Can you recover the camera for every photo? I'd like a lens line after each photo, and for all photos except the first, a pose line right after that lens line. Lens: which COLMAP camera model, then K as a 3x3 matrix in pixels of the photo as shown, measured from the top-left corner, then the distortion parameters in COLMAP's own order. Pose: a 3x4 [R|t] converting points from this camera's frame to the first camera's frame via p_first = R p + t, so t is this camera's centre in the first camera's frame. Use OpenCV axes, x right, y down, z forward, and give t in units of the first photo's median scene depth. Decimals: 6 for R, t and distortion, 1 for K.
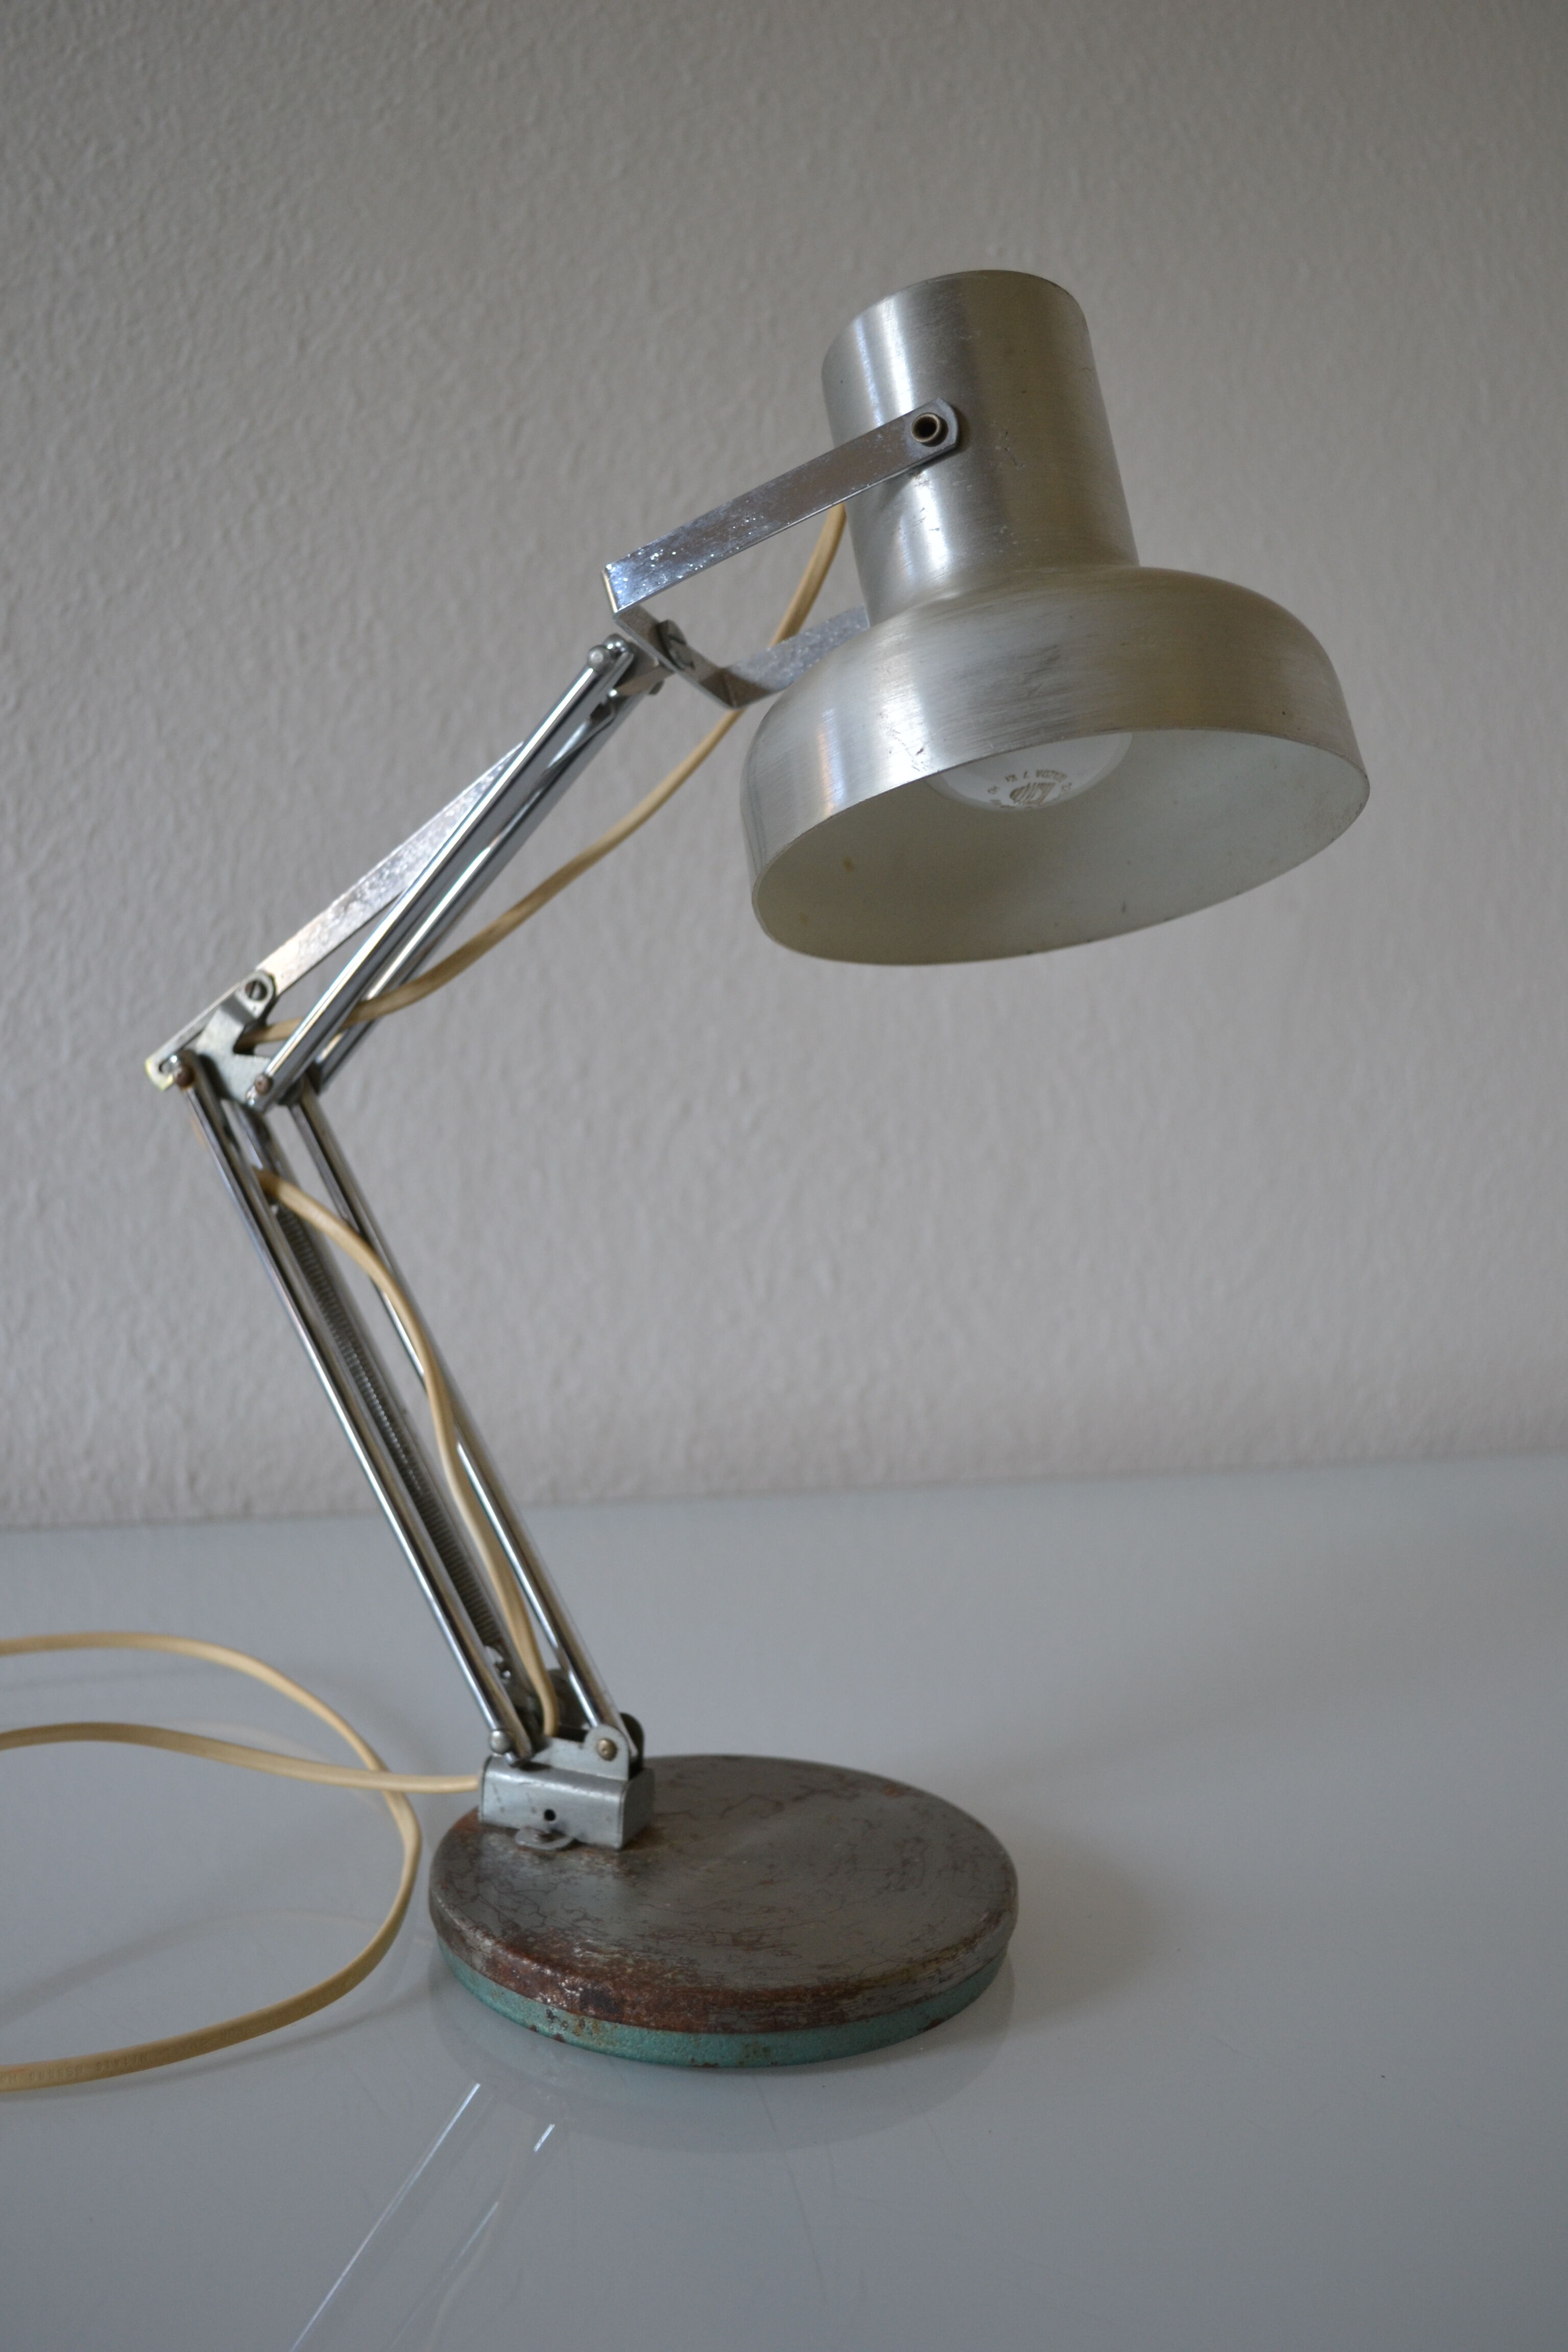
lens RADIAL K [[2143.1, 0, 767.9], [0, 2143.1, 1185.7], [0, 0, 1]] dist [-0.072272, 0.000000]
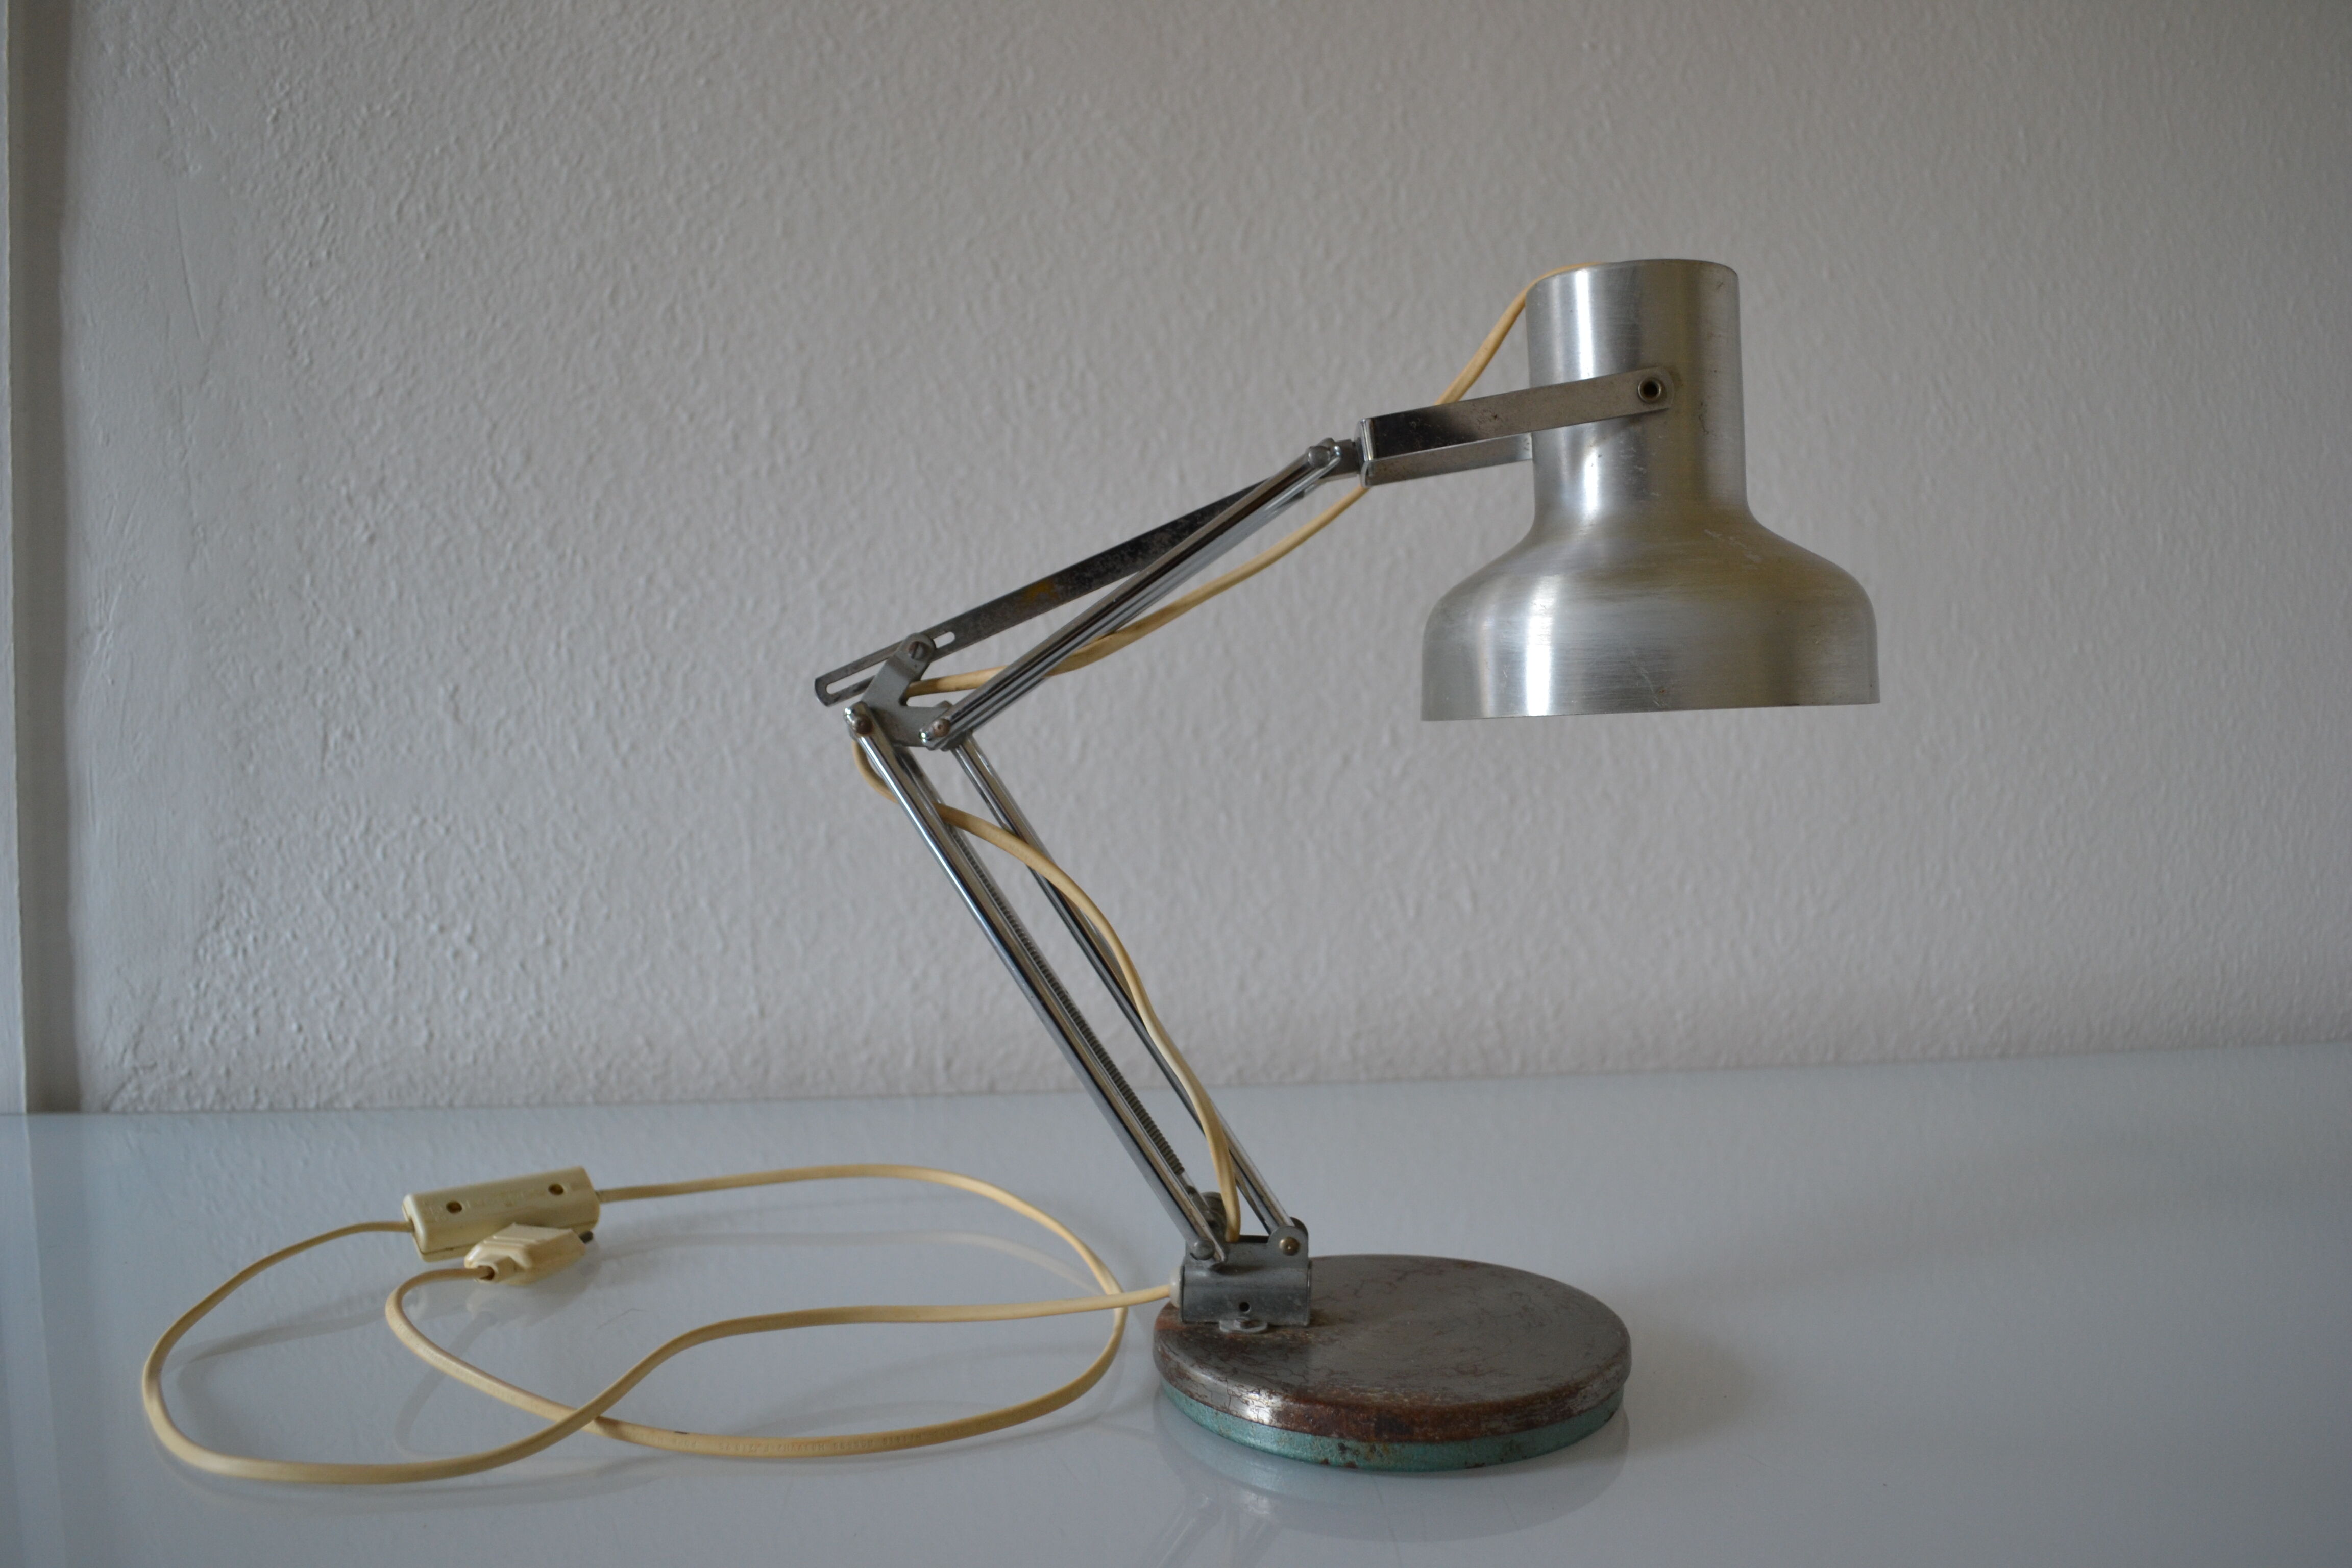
lens RADIAL K [[1905.8, 0, 1164.9], [0, 1905.8, 801.0], [0, 0, 1]] dist [-0.088121, 0.012732]
pose [[0.988232, -0.016503, -0.152069, 0.025460], [0.009642, 0.998907, -0.045742, 0.038023], [0.152658, 0.043738, 0.987311, -0.080333]]
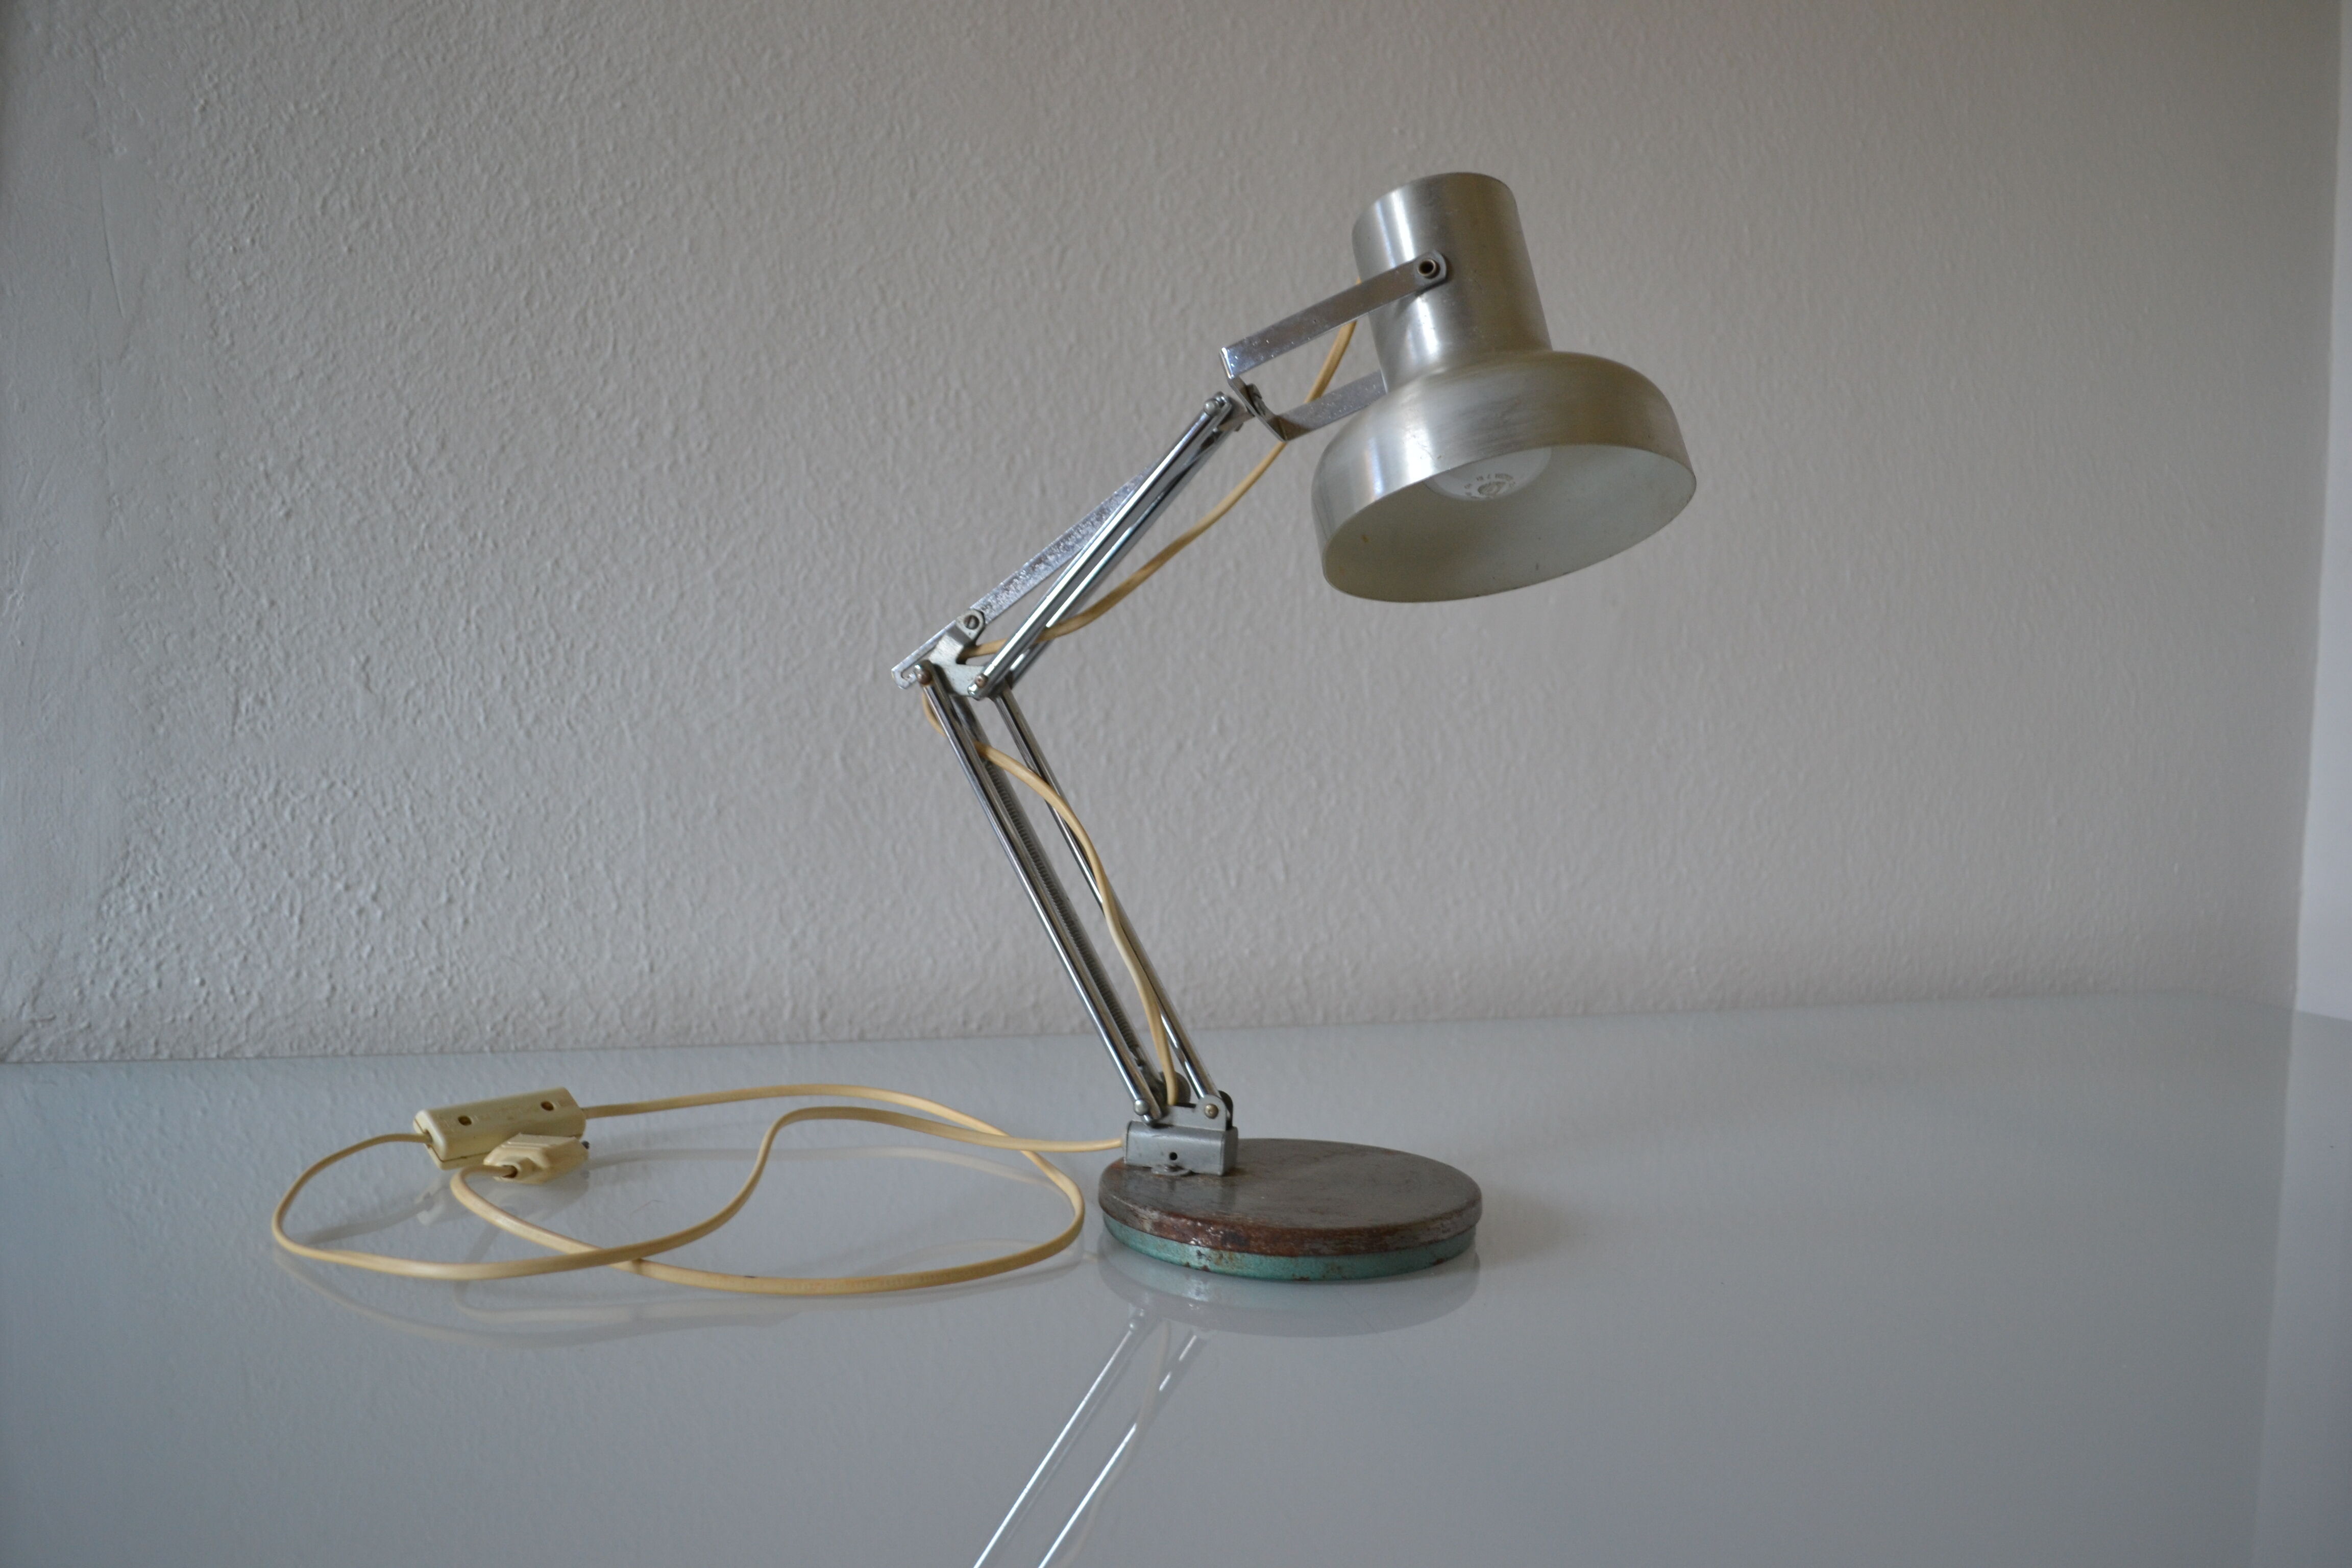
lens RADIAL K [[1905.8, 0, 1181.5], [0, 1905.8, 806.1], [0, 0, 1]] dist [-0.088121, 0.012732]
pose [[0.999271, -0.003186, 0.038040, -0.089969], [0.005172, 0.998622, -0.052220, 0.070759], [-0.037821, 0.052378, 0.997911, -0.226048]]
